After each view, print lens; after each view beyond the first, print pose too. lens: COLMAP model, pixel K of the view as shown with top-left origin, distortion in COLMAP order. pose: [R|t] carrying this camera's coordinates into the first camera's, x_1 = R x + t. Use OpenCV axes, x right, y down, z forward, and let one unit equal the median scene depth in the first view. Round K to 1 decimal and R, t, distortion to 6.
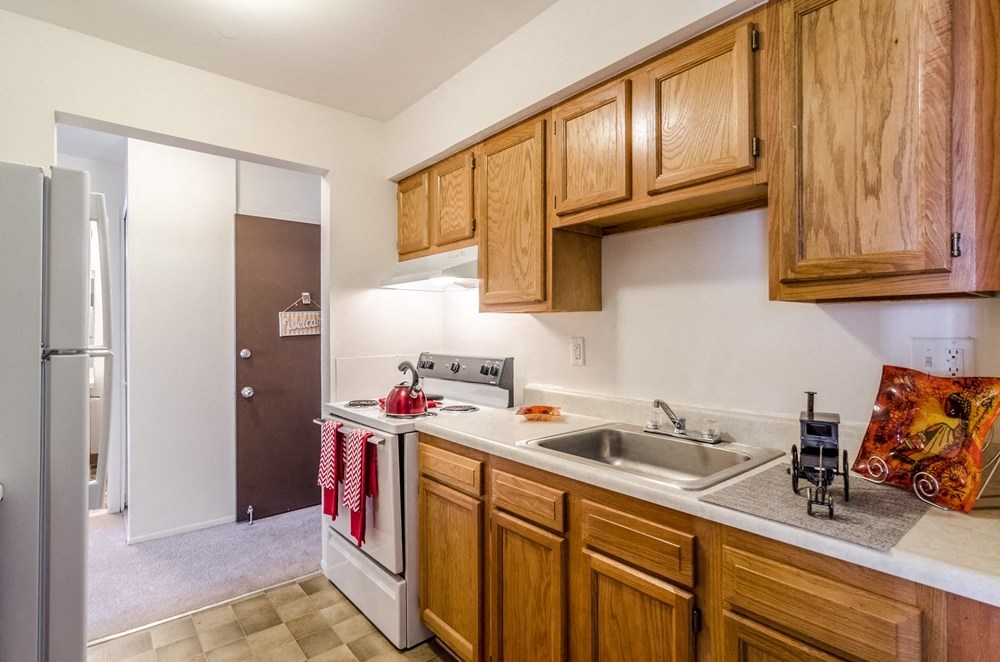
lens RADIAL K [[489.1, 0, 497.9], [0, 489.1, 331.3], [0, 0, 1]] dist [-0.000769, -0.000198]
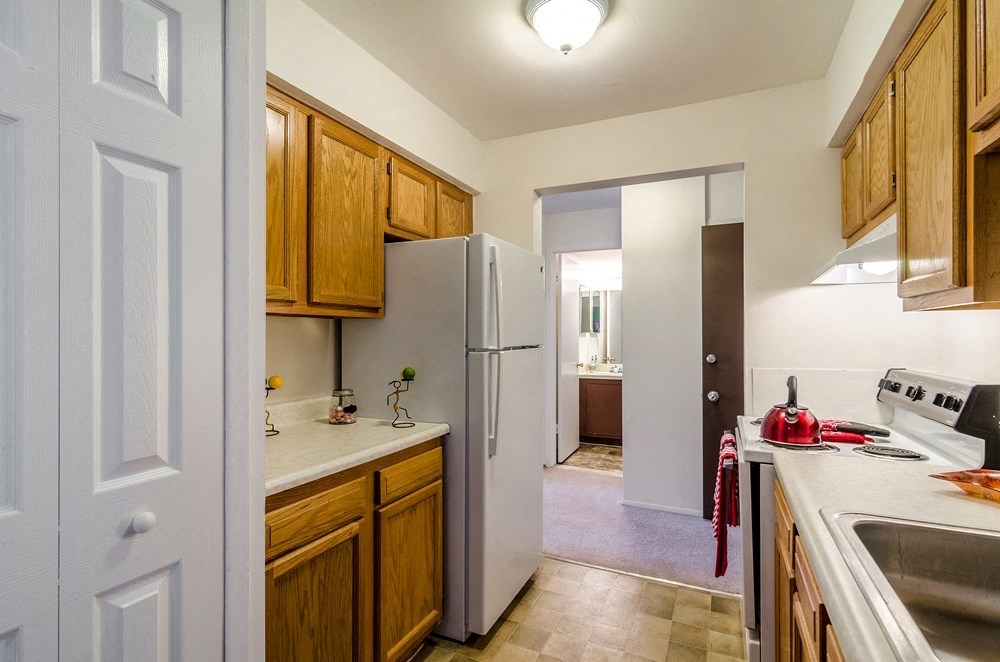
lens RADIAL K [[479.8, 0, 497.1], [0, 479.8, 332.1], [0, 0, 1]] dist [-0.000585, 0.001068]
pose [[0.416327, -0.006625, -0.909191, 0.306524], [-0.002335, 0.999962, -0.008356, -0.002533], [0.909212, 0.005602, 0.416296, 0.220005]]
